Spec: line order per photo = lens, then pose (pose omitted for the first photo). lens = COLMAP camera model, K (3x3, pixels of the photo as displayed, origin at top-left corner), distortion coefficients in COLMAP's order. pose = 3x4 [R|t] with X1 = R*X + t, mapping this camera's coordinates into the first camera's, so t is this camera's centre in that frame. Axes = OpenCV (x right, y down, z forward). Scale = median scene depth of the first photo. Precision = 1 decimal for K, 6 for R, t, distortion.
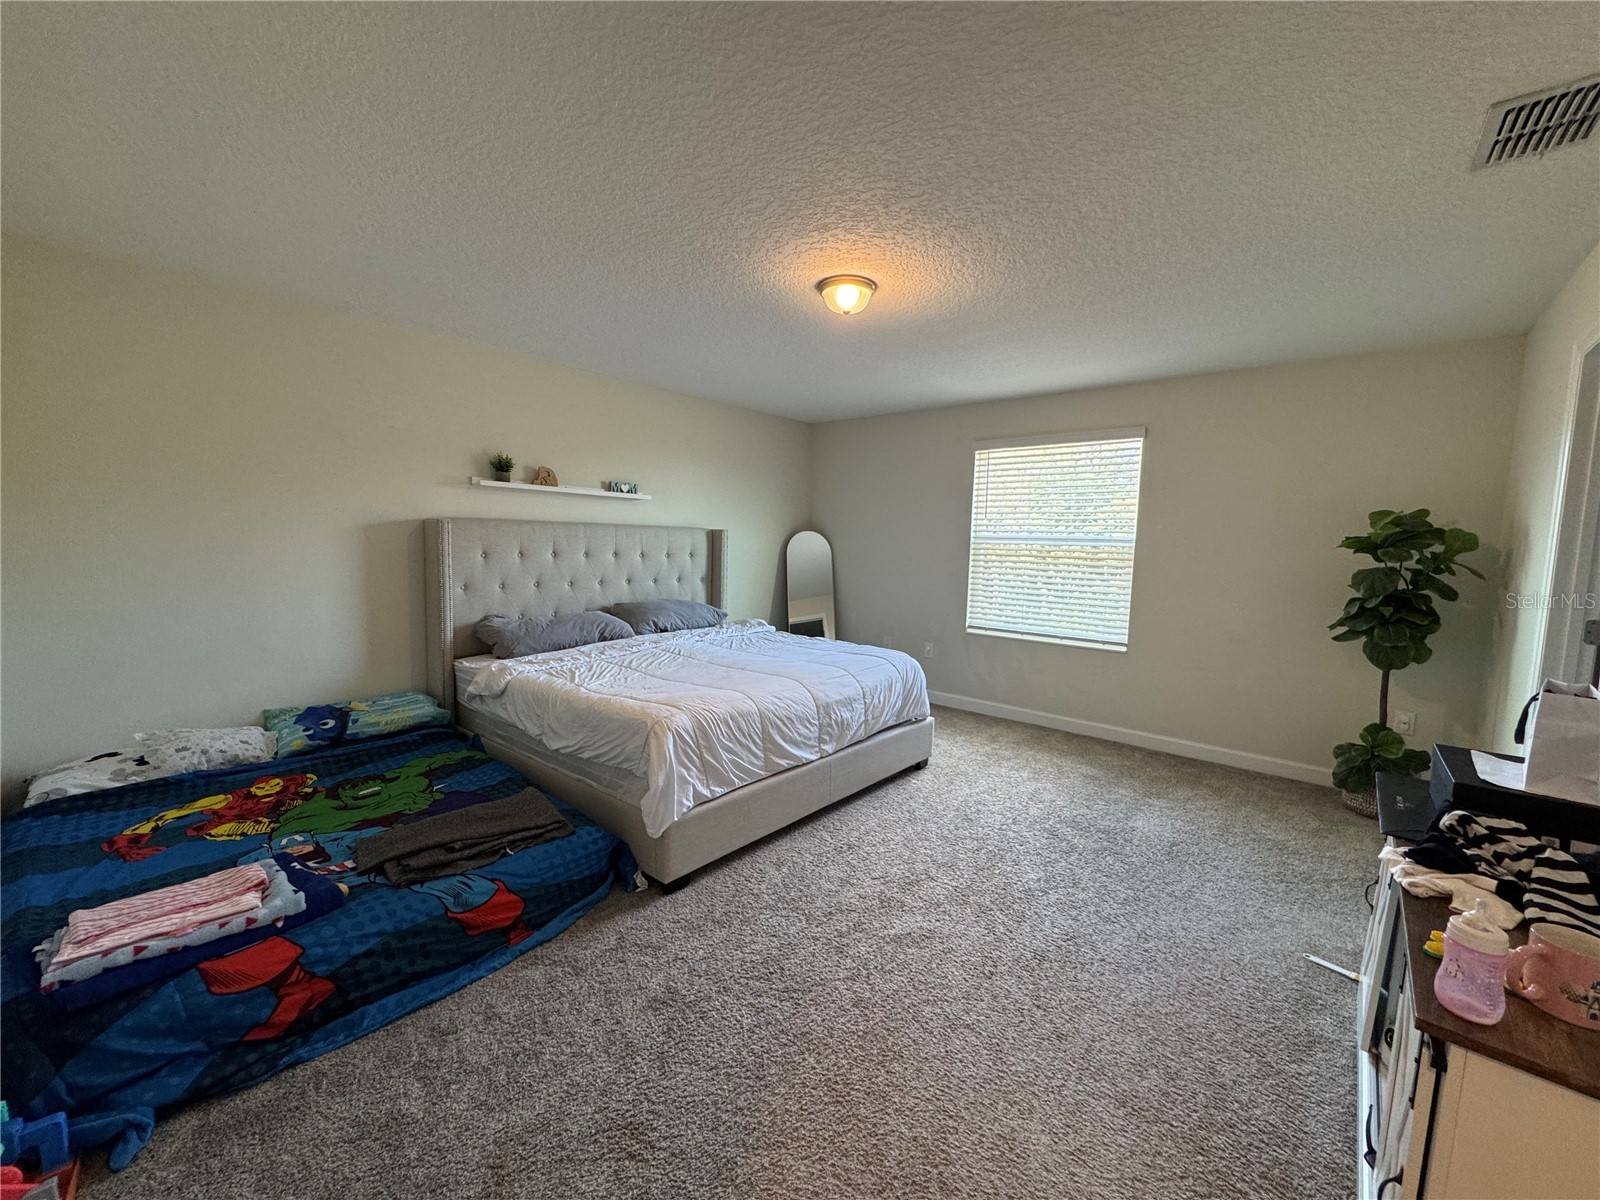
lens RADIAL K [[645.5, 0, 797.3], [0, 645.5, 601.3], [0, 0, 1]] dist [0.000045, -0.000137]
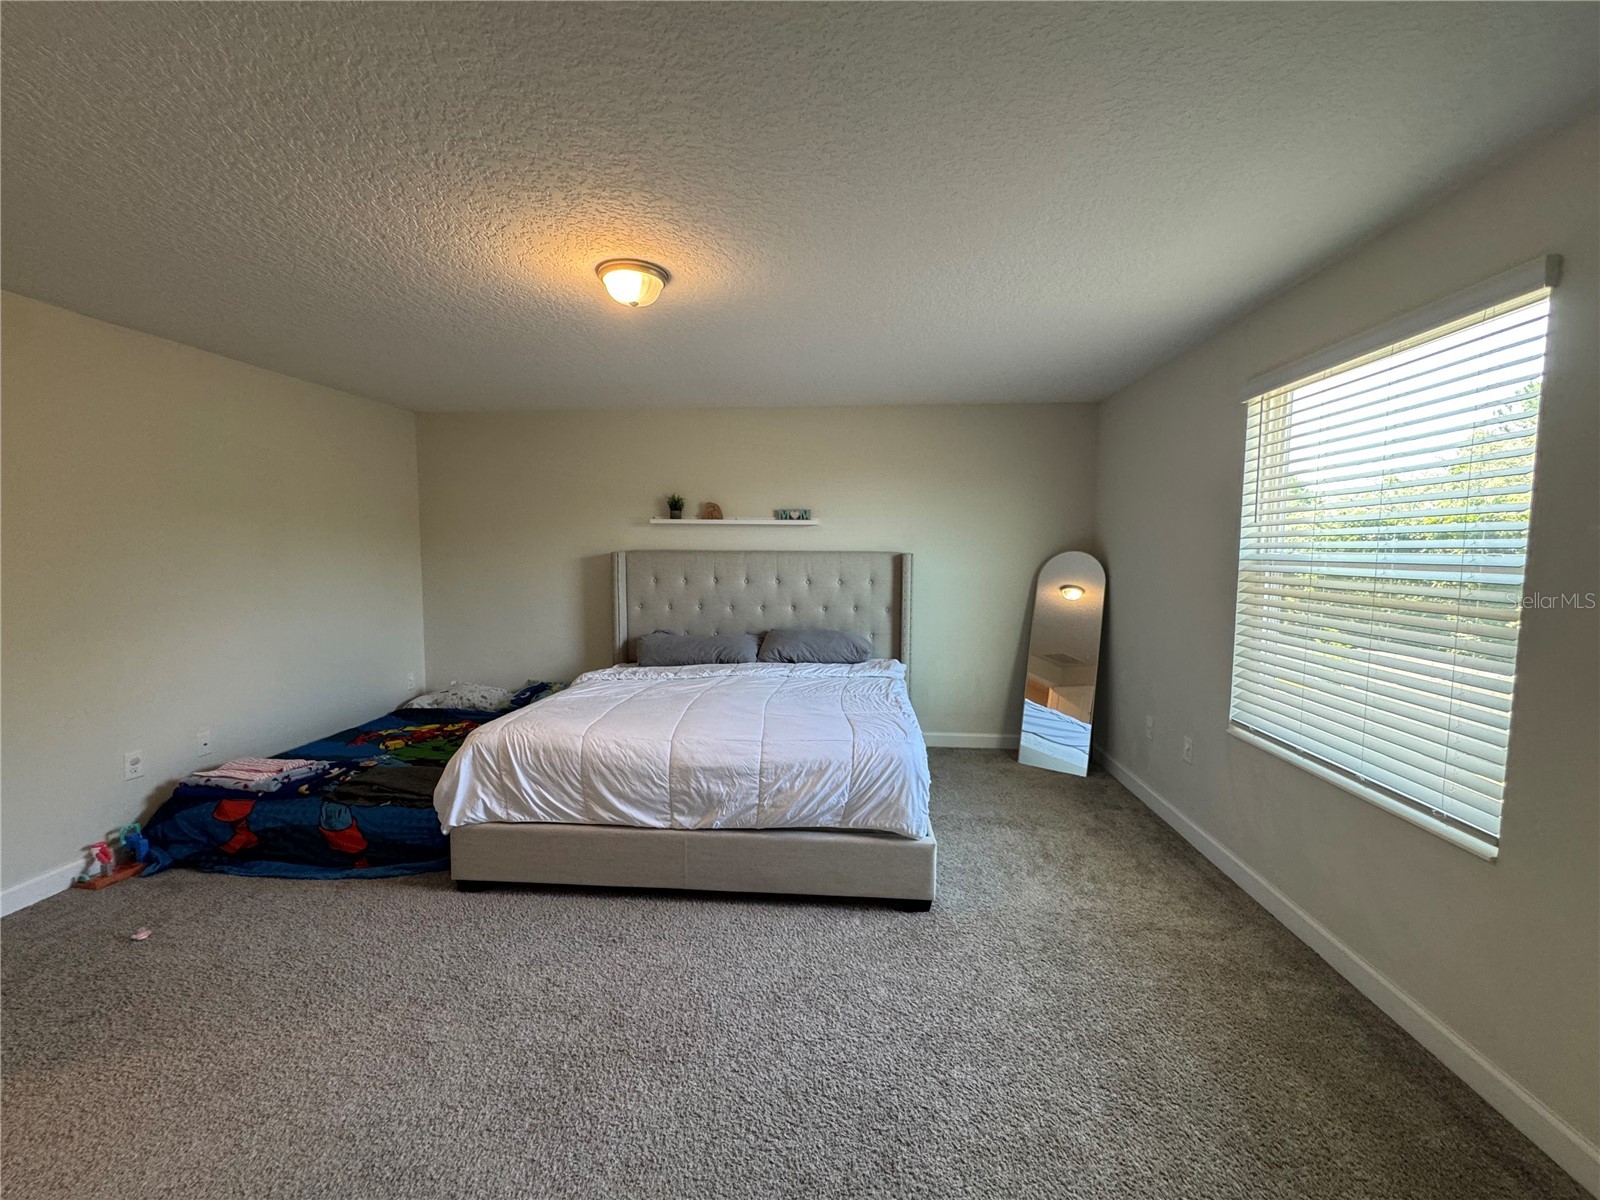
lens RADIAL K [[639.2, 0, 802.0], [0, 639.2, 597.9], [0, 0, 1]] dist [-0.002275, -0.000438]
pose [[0.590731, 0.038188, -0.805964, 0.719405], [-0.063283, 0.997995, 0.000903, -0.063314], [0.804383, 0.050470, 0.591964, 0.563663]]
